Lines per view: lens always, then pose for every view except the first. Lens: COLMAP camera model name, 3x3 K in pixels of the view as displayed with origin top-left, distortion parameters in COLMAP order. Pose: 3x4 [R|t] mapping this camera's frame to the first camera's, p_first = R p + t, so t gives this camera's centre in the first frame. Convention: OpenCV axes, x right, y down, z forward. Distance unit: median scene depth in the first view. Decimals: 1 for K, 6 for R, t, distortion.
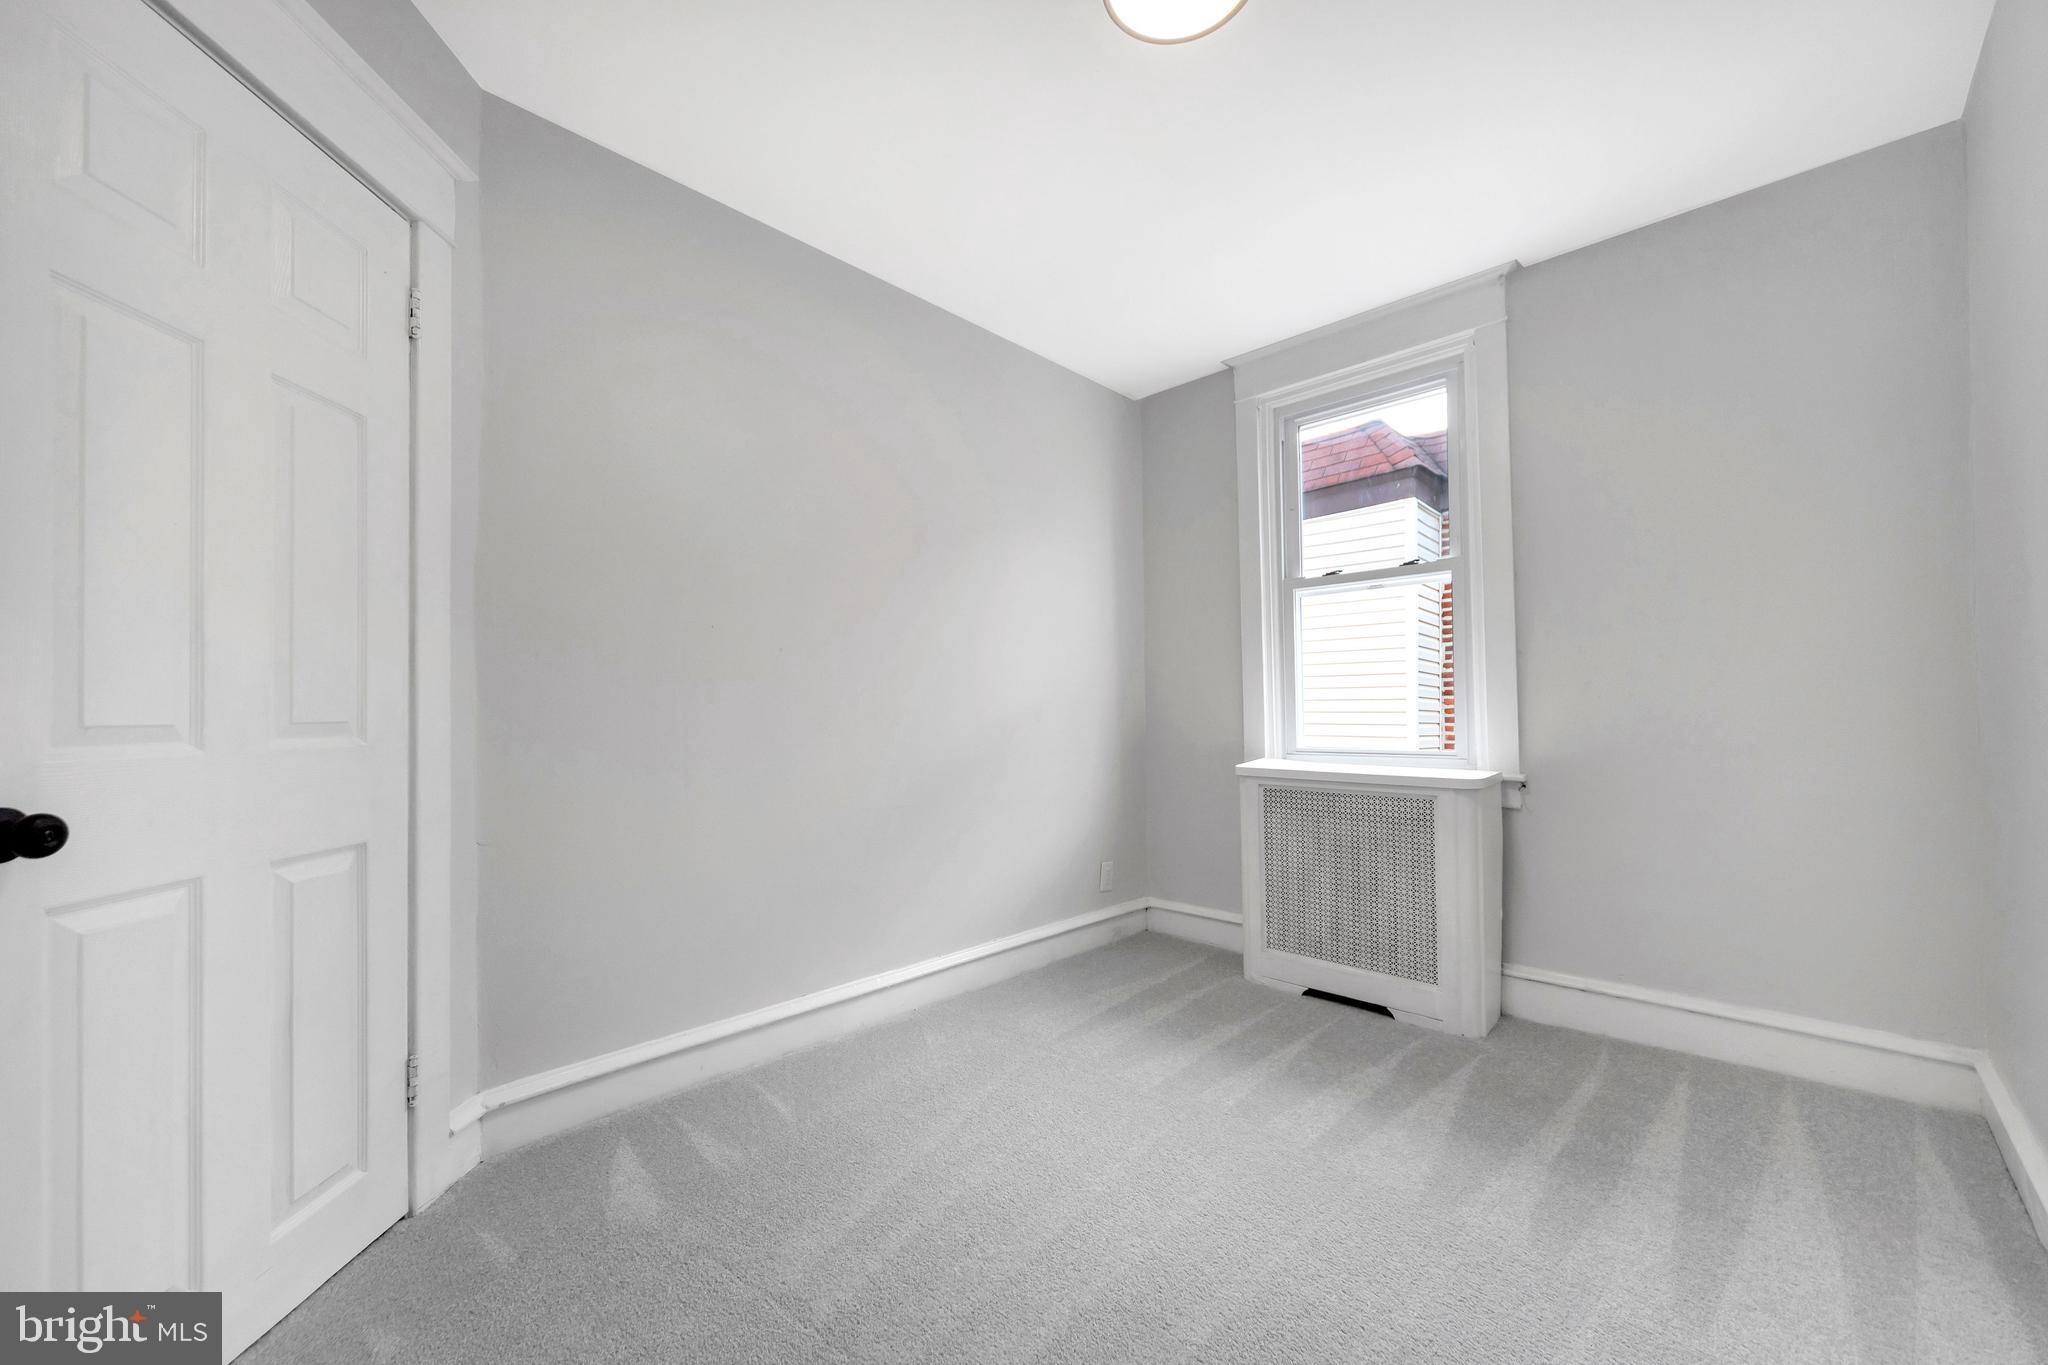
lens RADIAL K [[802.5, 0, 1024.0], [0, 802.5, 682.5], [0, 0, 1]] dist [-0.000052, 0.000082]
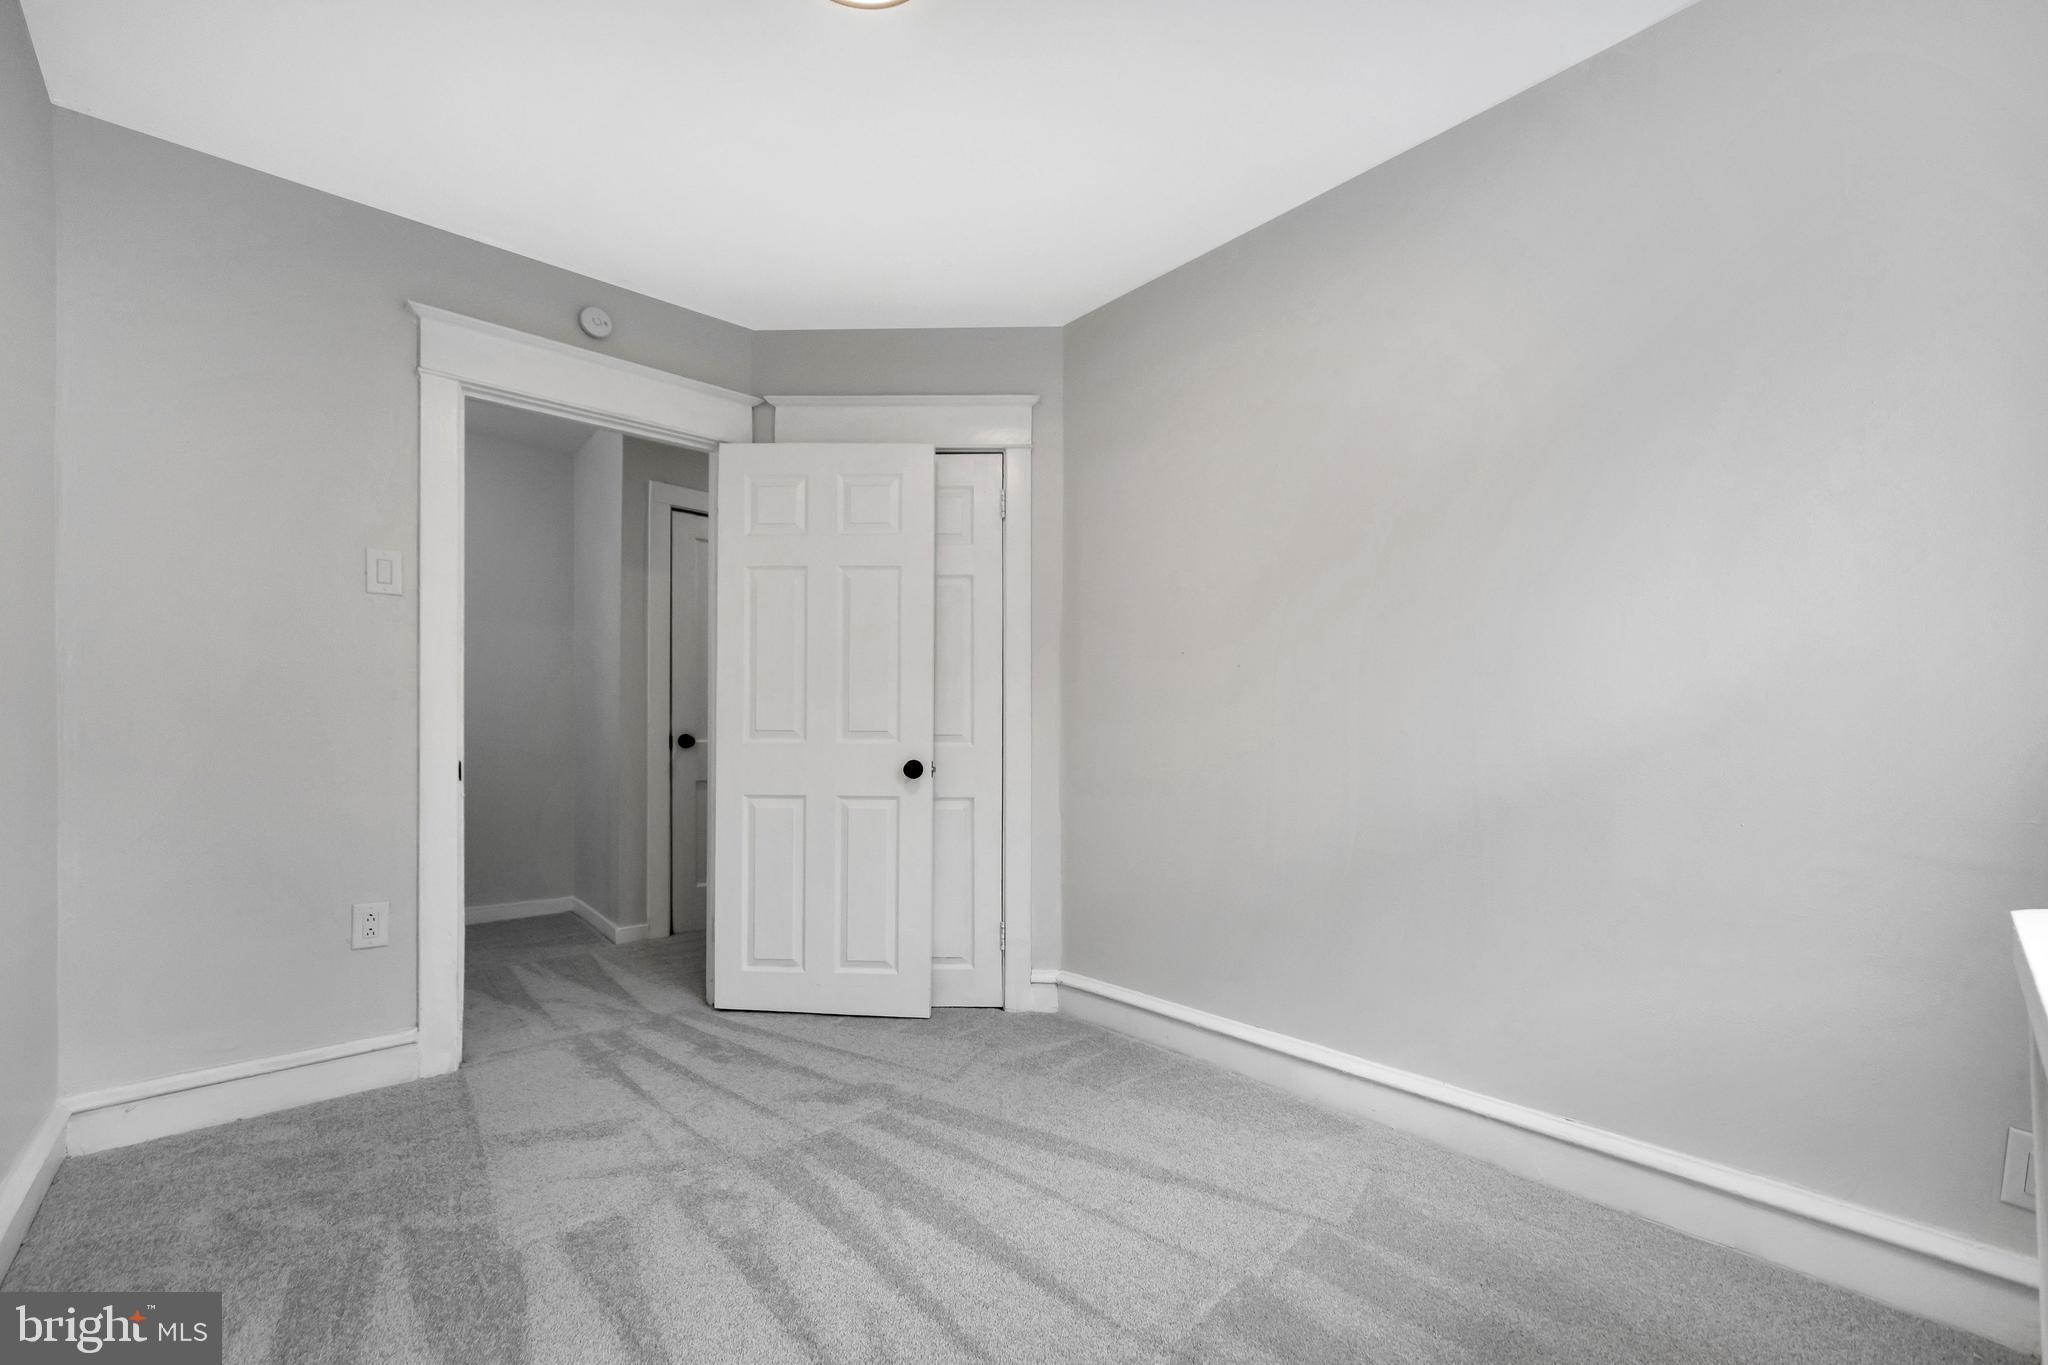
lens RADIAL K [[858.3, 0, 1030.5], [0, 858.3, 714.7], [0, 0, 1]] dist [0.000355, 0.000022]
pose [[-0.037648, -0.006221, -0.999272, 1.077127], [0.021942, 0.999734, -0.007050, 0.020622], [0.999050, -0.022191, -0.037501, 1.075334]]
